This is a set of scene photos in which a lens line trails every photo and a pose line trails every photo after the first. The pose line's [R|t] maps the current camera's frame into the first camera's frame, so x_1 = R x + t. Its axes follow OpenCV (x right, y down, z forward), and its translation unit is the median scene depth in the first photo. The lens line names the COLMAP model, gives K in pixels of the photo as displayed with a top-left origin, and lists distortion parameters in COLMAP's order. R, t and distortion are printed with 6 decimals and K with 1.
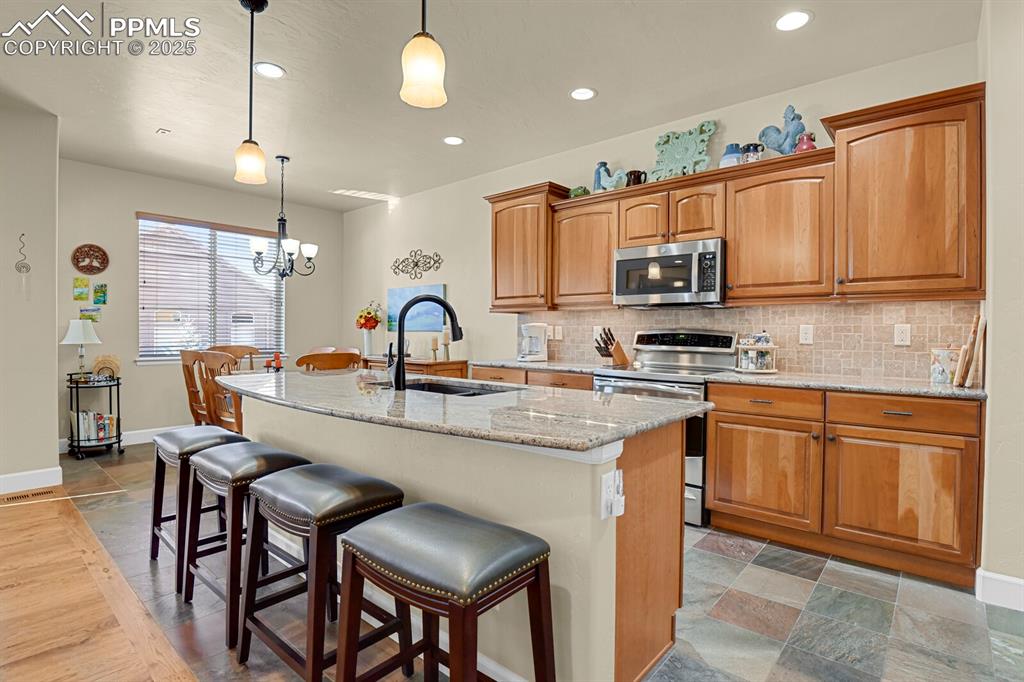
lens RADIAL K [[498.6, 0, 513.4], [0, 498.6, 334.3], [0, 0, 1]] dist [-0.022293, -0.005425]
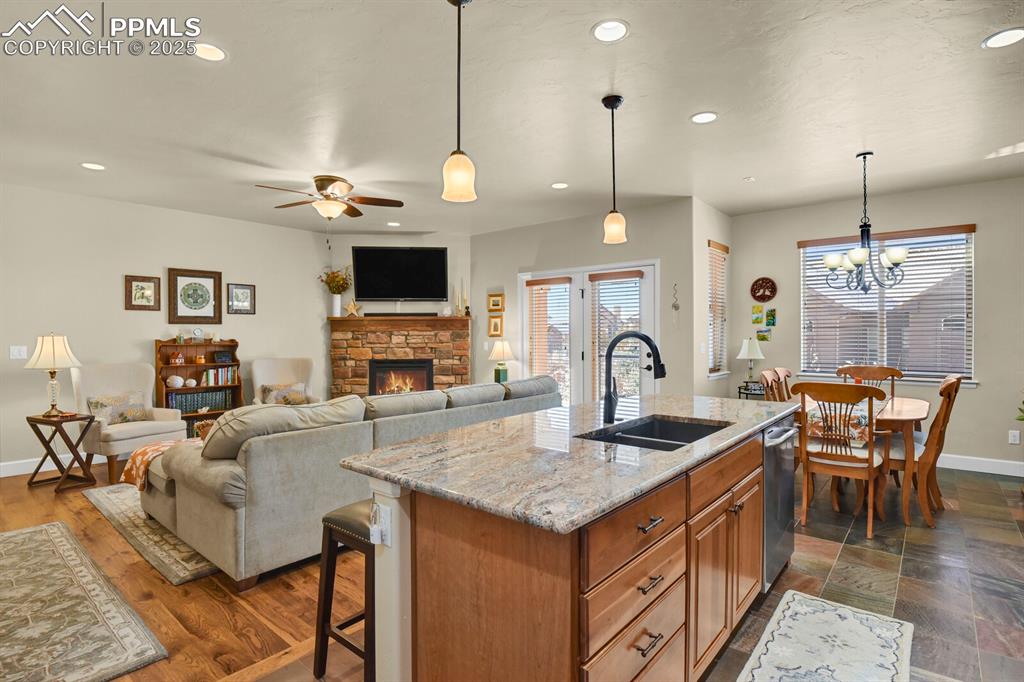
lens RADIAL K [[498.6, 0, 516.6], [0, 498.6, 338.0], [0, 0, 1]] dist [-0.022293, -0.005425]
pose [[0.023012, -0.002428, -0.999732, 0.399737], [-0.002021, 0.999995, -0.002476, -0.030502], [0.999733, 0.002077, 0.023007, 0.382737]]
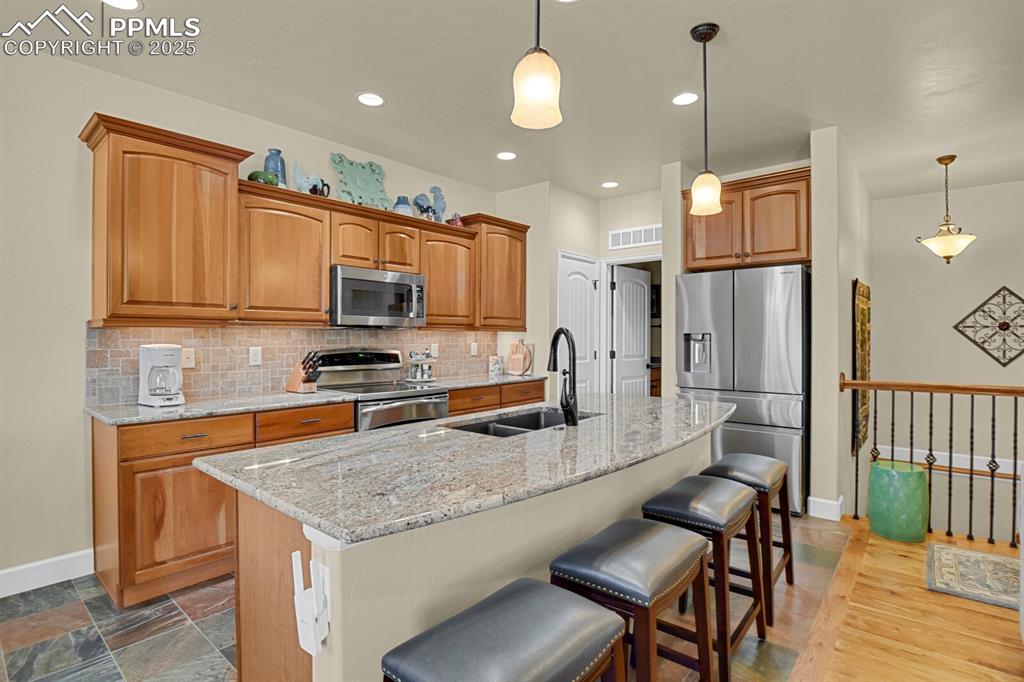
lens RADIAL K [[498.6, 0, 518.1], [0, 498.6, 337.3], [0, 0, 1]] dist [-0.022293, -0.005425]
pose [[-0.008474, -0.007886, 0.999933, -0.604473], [0.004861, 0.999957, 0.007927, -0.034453], [-0.999952, 0.004928, -0.008435, 0.559377]]
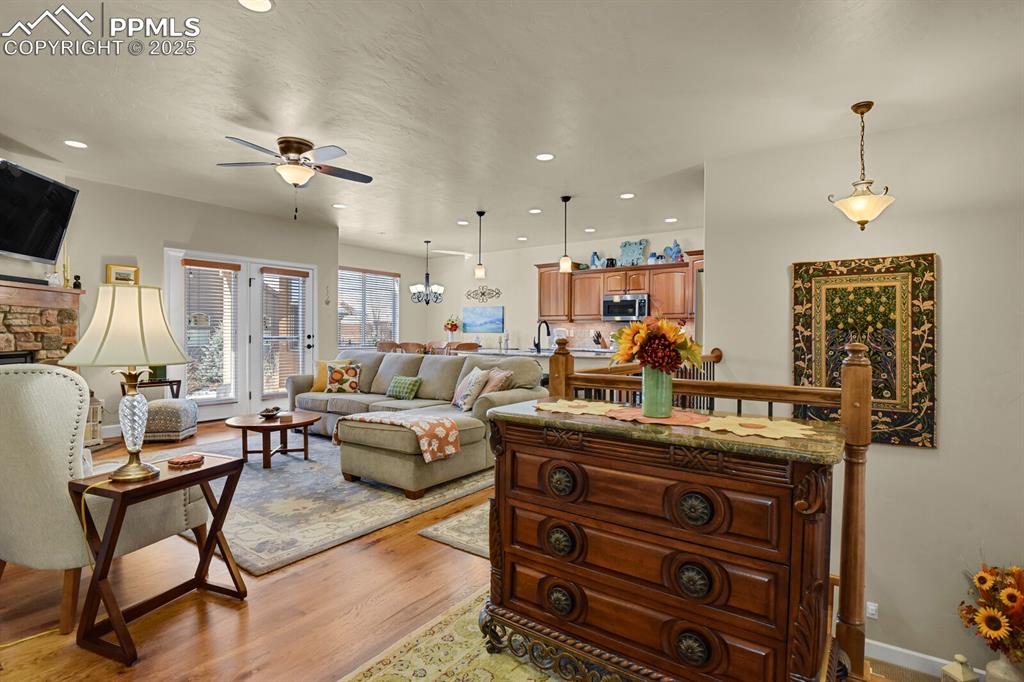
lens RADIAL K [[498.6, 0, 511.6], [0, 498.6, 331.8], [0, 0, 1]] dist [-0.022293, -0.005425]
pose [[0.996378, -0.001161, 0.085022, -0.324134], [0.001781, 0.999972, -0.007212, 0.004789], [-0.085011, 0.007338, 0.996353, -0.981454]]
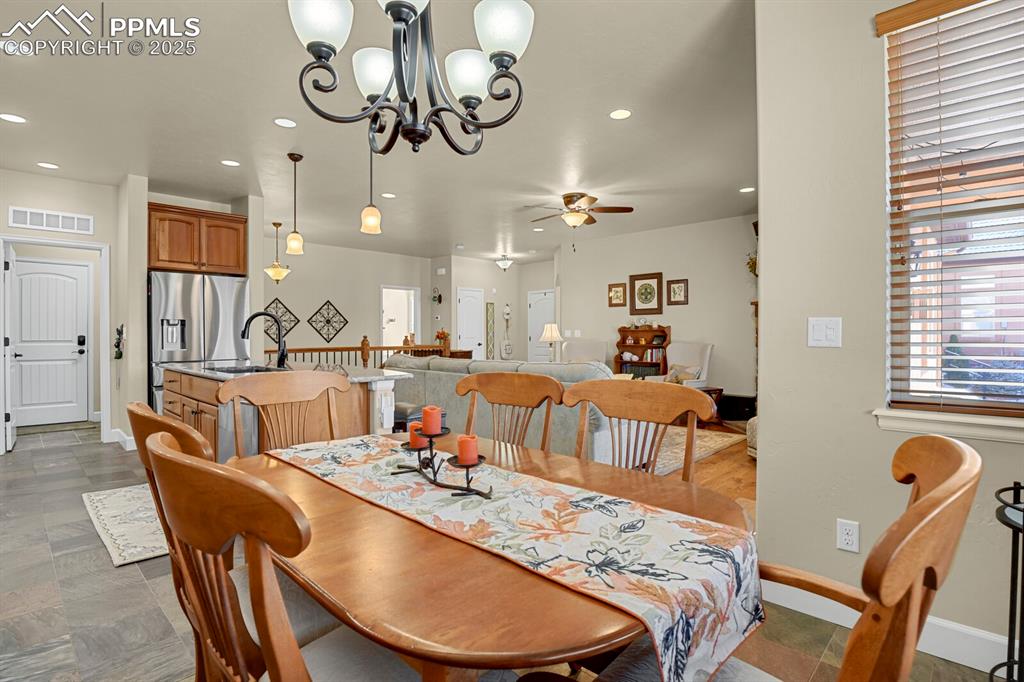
lens RADIAL K [[498.6, 0, 514.3], [0, 498.6, 337.5], [0, 0, 1]] dist [-0.022293, -0.005425]
pose [[-0.998407, -0.005676, 0.056131, -0.571594], [-0.004916, 0.999895, 0.013665, -0.010090], [-0.056203, 0.013367, -0.998330, 1.342827]]
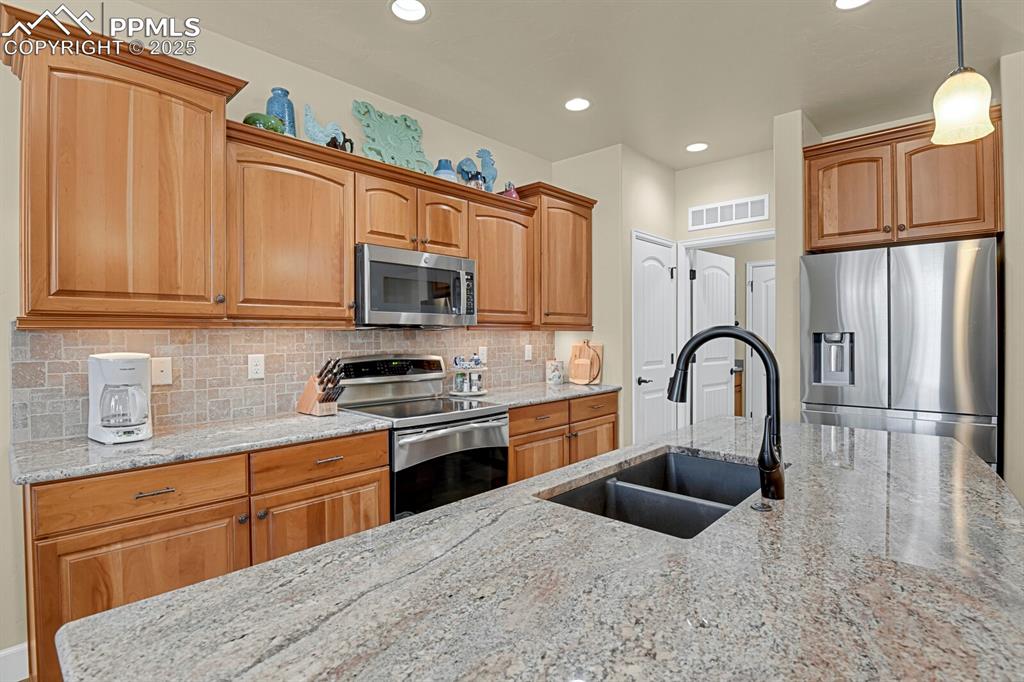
lens RADIAL K [[498.6, 0, 517.7], [0, 498.6, 337.7], [0, 0, 1]] dist [-0.022293, -0.005425]
pose [[0.034636, -0.013127, 0.999314, -0.397540], [0.010350, 0.999865, 0.012775, -0.038858], [-0.999346, 0.009900, 0.034767, 0.637110]]
